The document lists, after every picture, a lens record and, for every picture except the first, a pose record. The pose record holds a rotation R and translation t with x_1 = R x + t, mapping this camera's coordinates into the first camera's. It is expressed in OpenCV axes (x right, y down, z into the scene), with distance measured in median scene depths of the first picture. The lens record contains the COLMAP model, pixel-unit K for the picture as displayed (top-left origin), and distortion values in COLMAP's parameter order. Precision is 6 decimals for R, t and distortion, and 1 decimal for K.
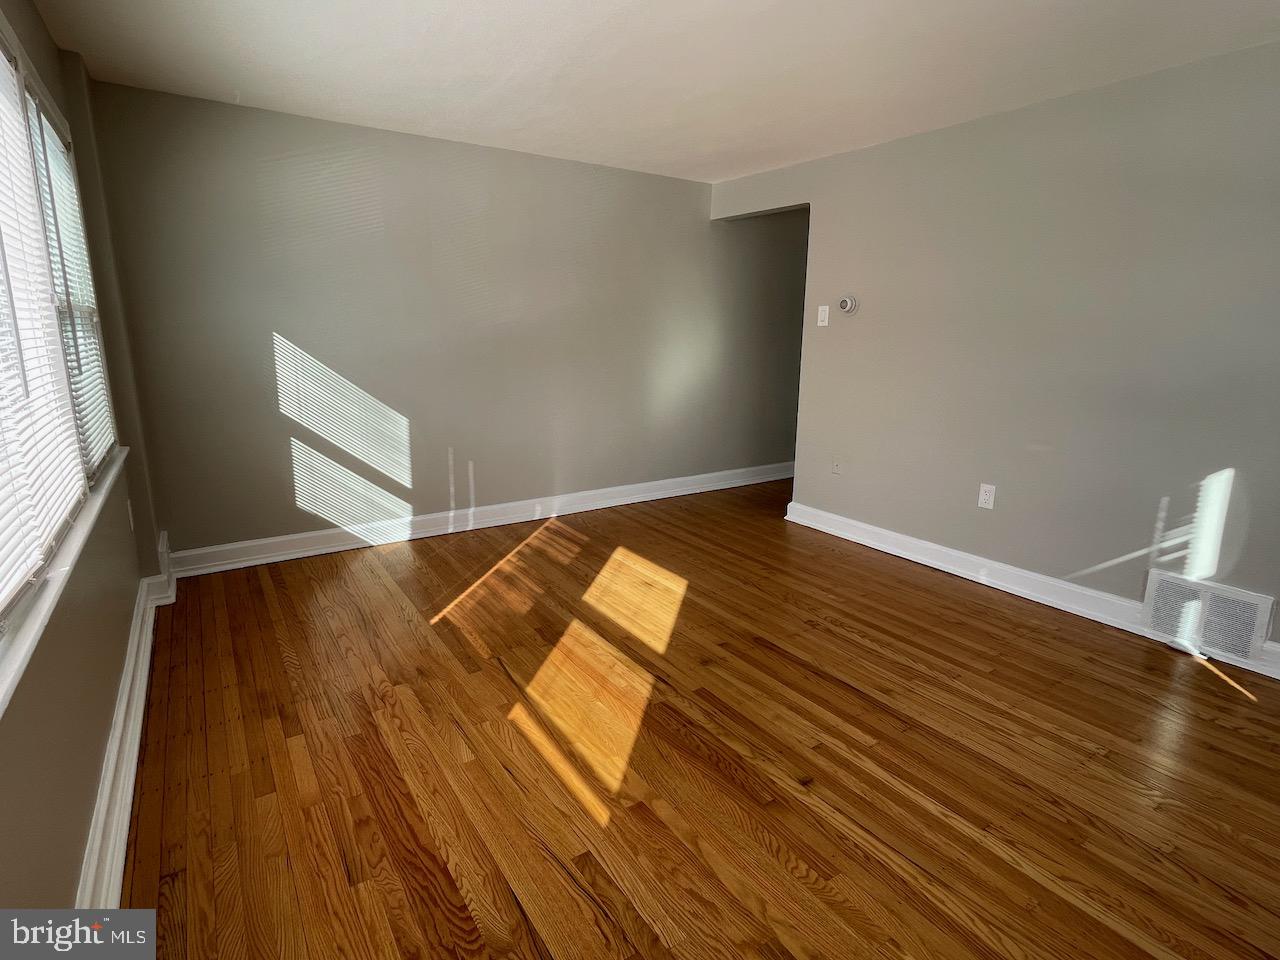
lens RADIAL K [[653.0, 0, 639.5], [0, 653.0, 469.6], [0, 0, 1]] dist [0.011208, -0.001431]
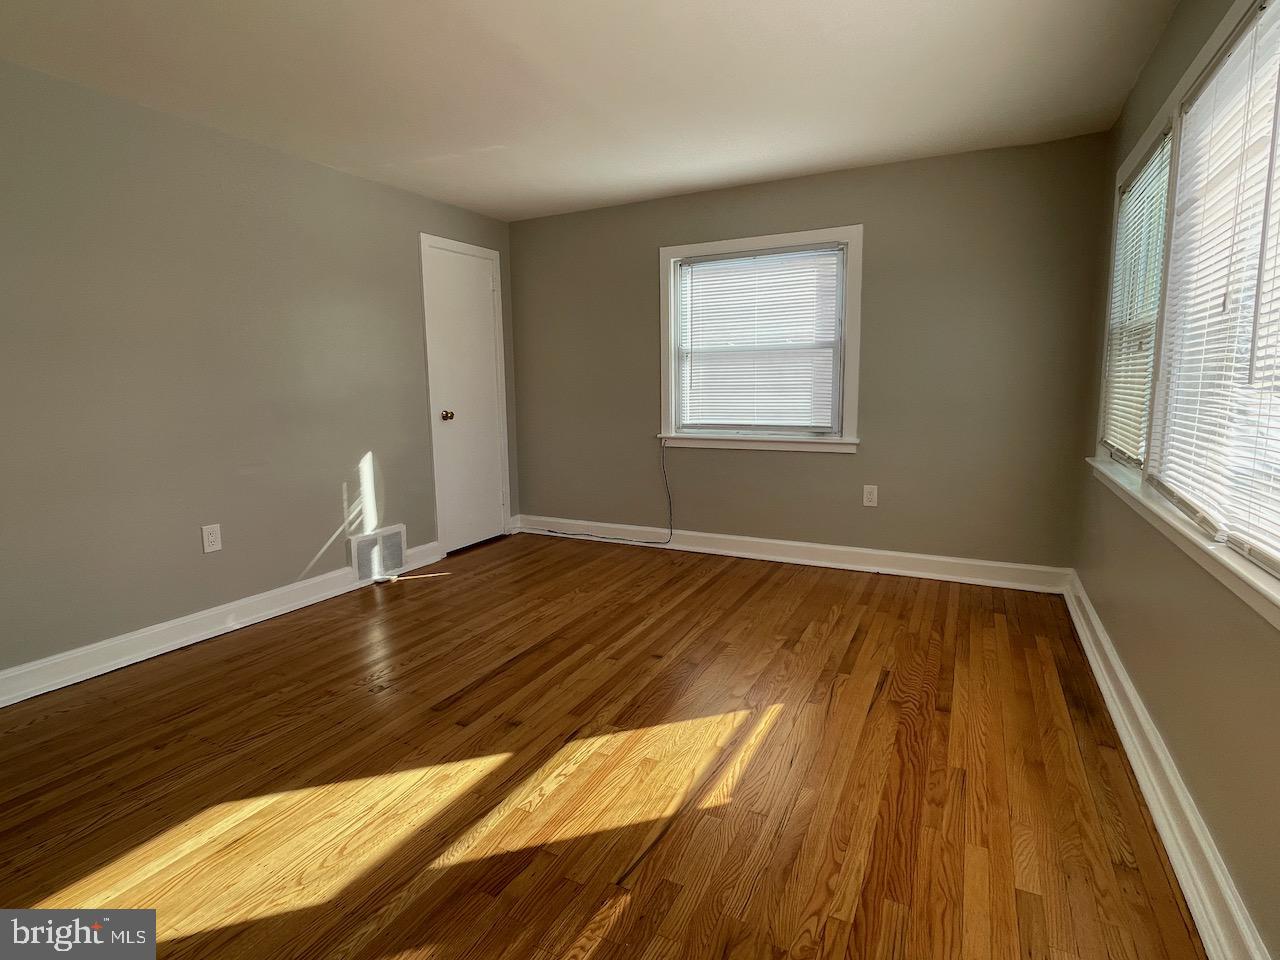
lens RADIAL K [[653.0, 0, 639.5], [0, 653.0, 469.6], [0, 0, 1]] dist [0.011208, -0.001431]
pose [[-0.475679, -0.121796, 0.871146, -0.740038], [0.189890, 0.952796, 0.236899, -0.213770], [-0.858878, 0.278110, -0.430097, 1.213321]]
